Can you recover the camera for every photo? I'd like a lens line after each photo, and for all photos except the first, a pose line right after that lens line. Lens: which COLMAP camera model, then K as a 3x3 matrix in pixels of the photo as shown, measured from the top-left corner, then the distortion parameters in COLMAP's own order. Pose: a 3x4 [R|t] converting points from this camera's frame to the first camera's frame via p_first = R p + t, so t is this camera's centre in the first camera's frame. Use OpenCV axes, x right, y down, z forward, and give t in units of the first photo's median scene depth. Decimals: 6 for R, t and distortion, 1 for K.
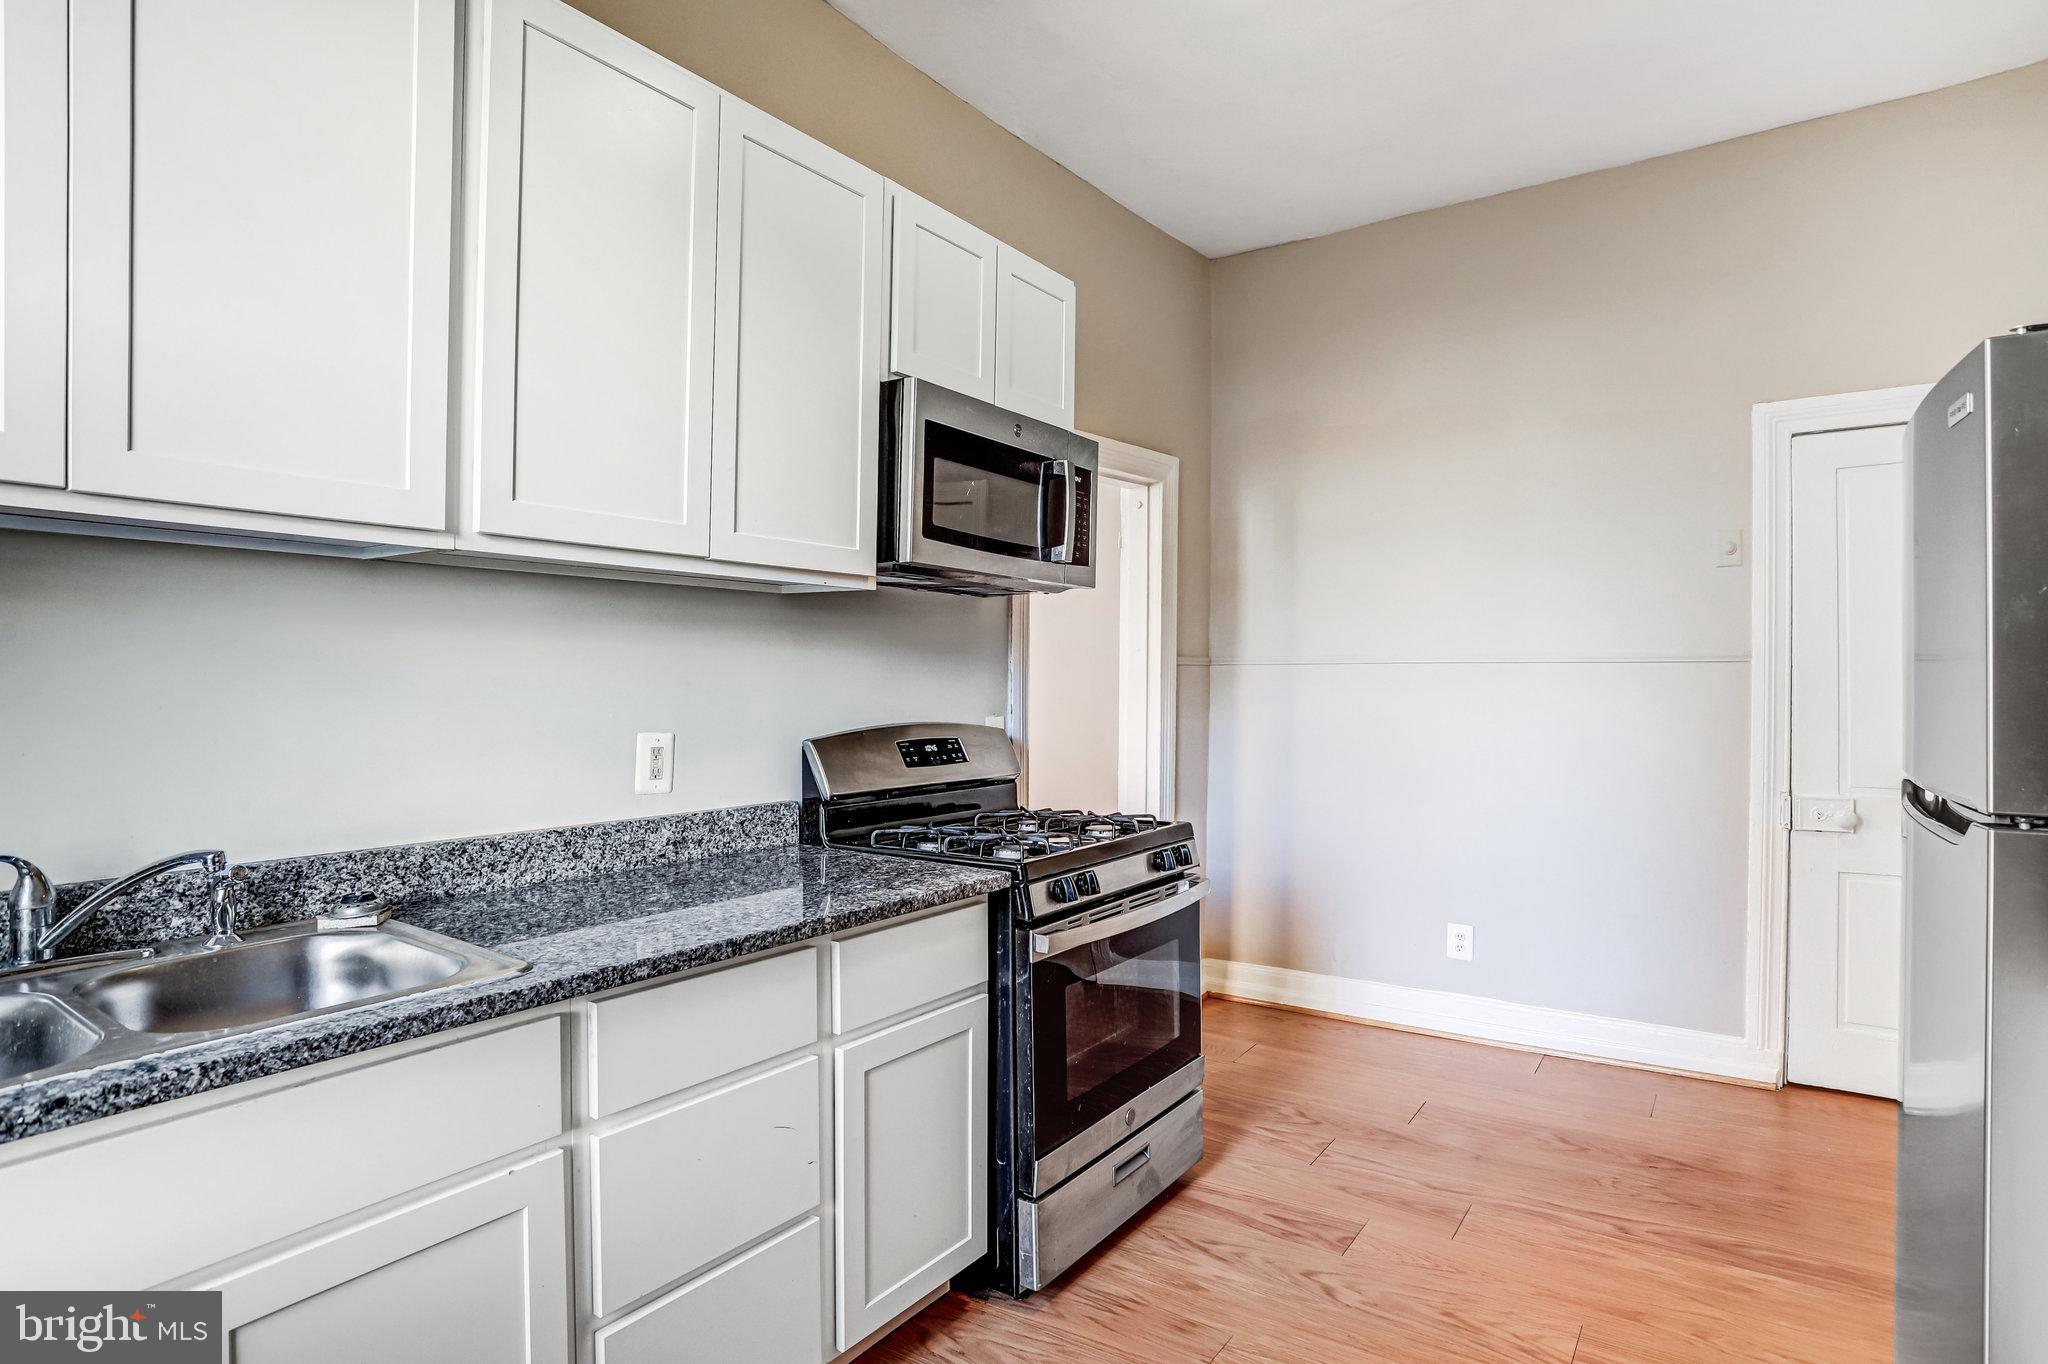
lens RADIAL K [[1067.6, 0, 1011.6], [0, 1067.6, 657.0], [0, 0, 1]] dist [-0.083259, 0.039604]
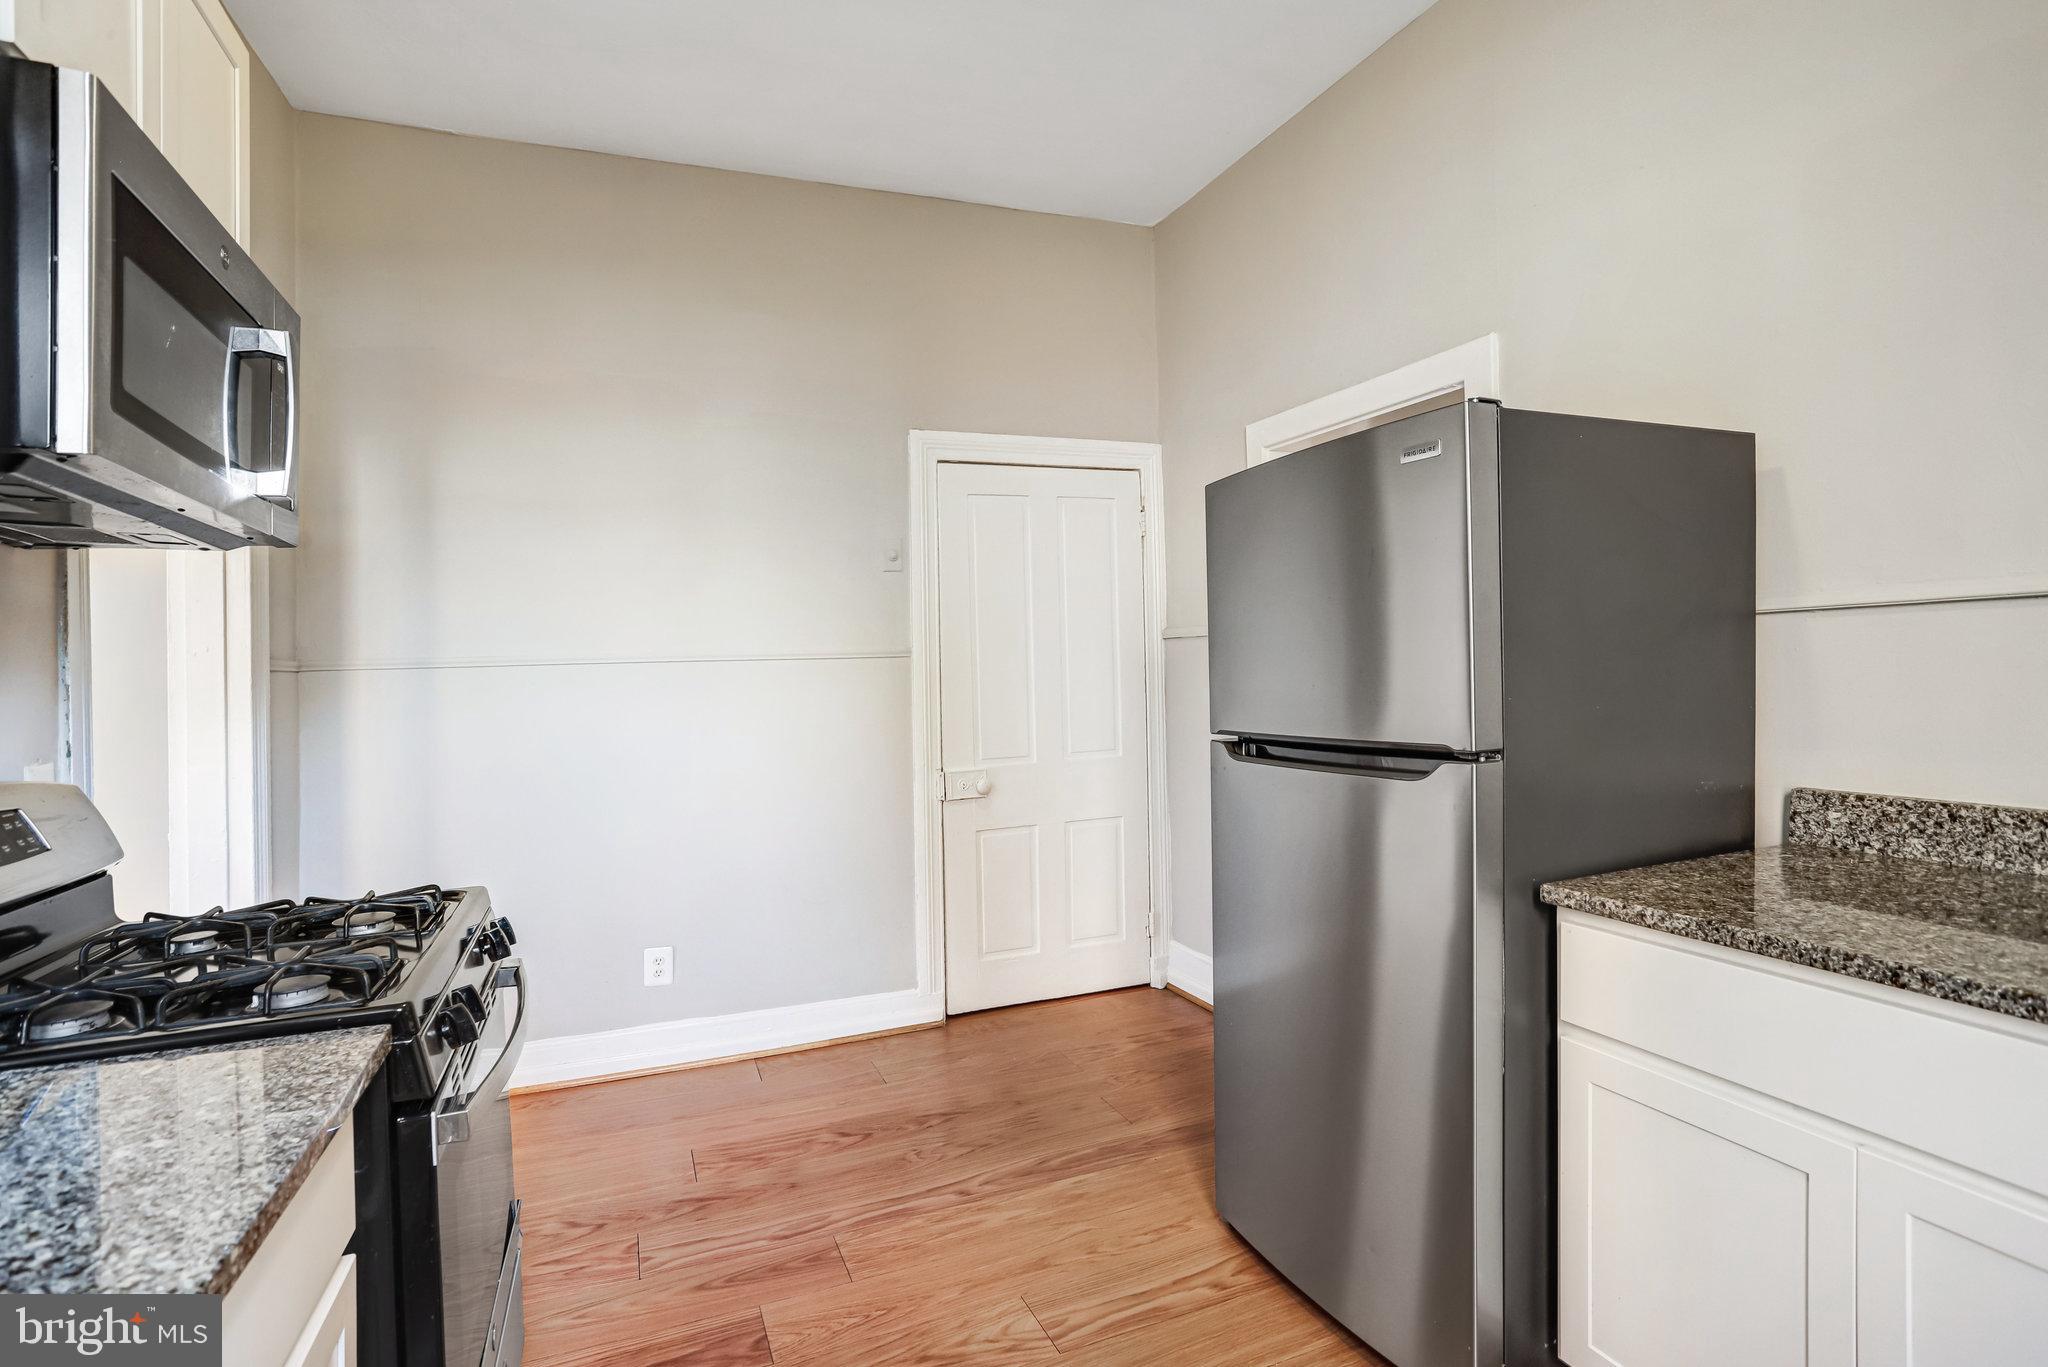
lens RADIAL K [[1049.6, 0, 1054.9], [0, 1049.6, 678.5], [0, 0, 1]] dist [-0.056022, 0.022067]
pose [[0.529384, -0.024800, 0.848020, -0.211803], [0.013505, 0.999692, 0.020805, 0.007425], [-0.848275, 0.000439, 0.529556, 0.309665]]
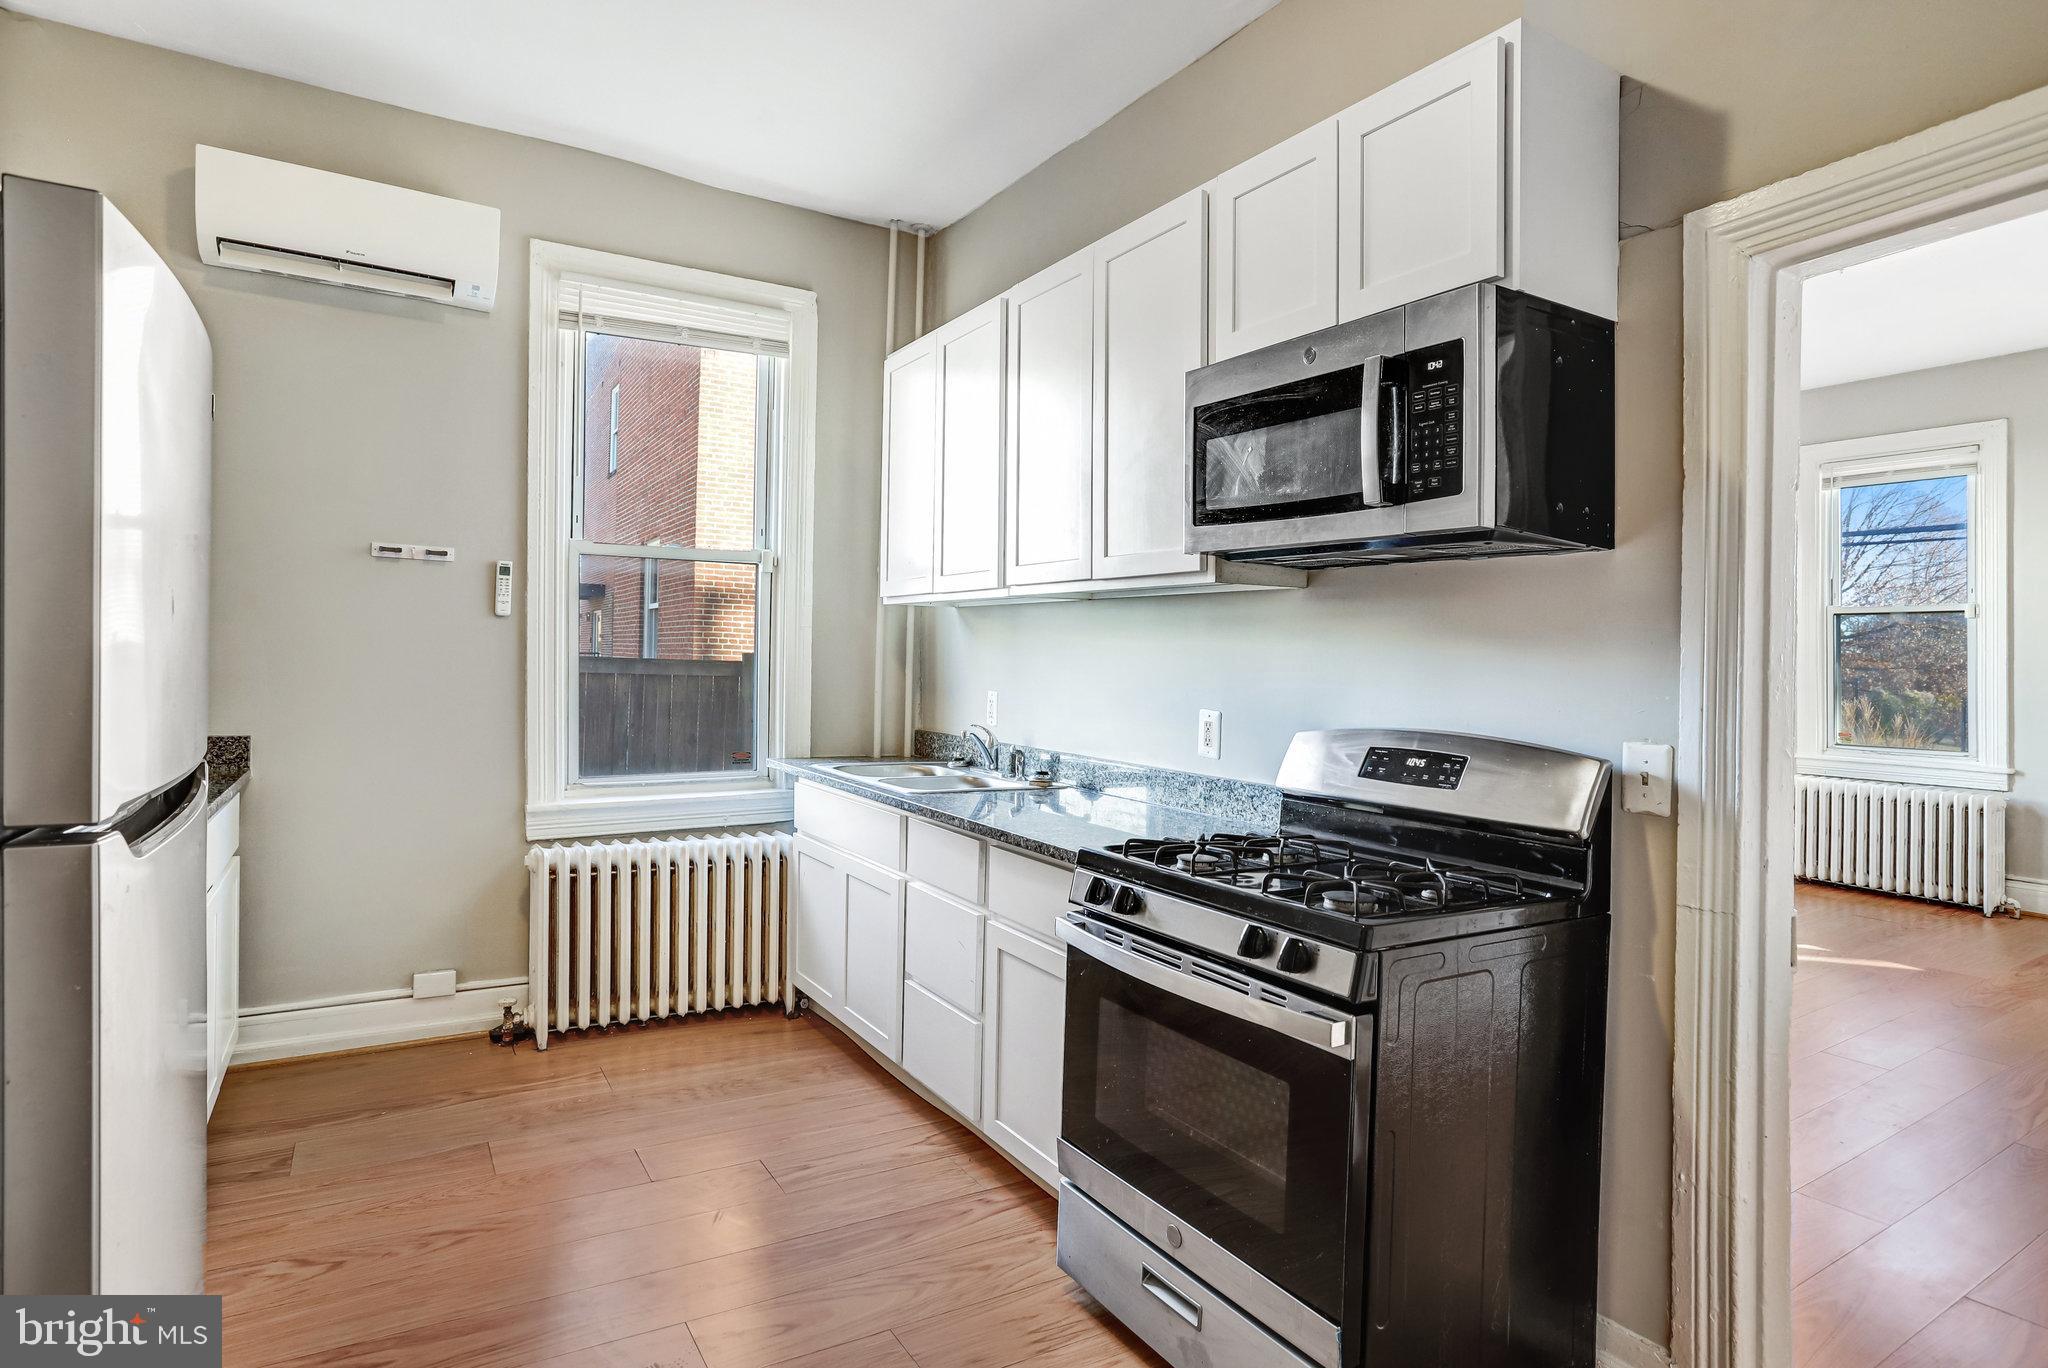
lens RADIAL K [[1092.2, 0, 1030.9], [0, 1092.2, 660.3], [0, 0, 1]] dist [-0.082022, 0.047514]
pose [[-0.381937, -0.009629, -0.924138, 0.759781], [-0.006707, 0.999948, -0.007646, 0.018309], [0.924164, 0.003278, -0.381982, 1.033241]]
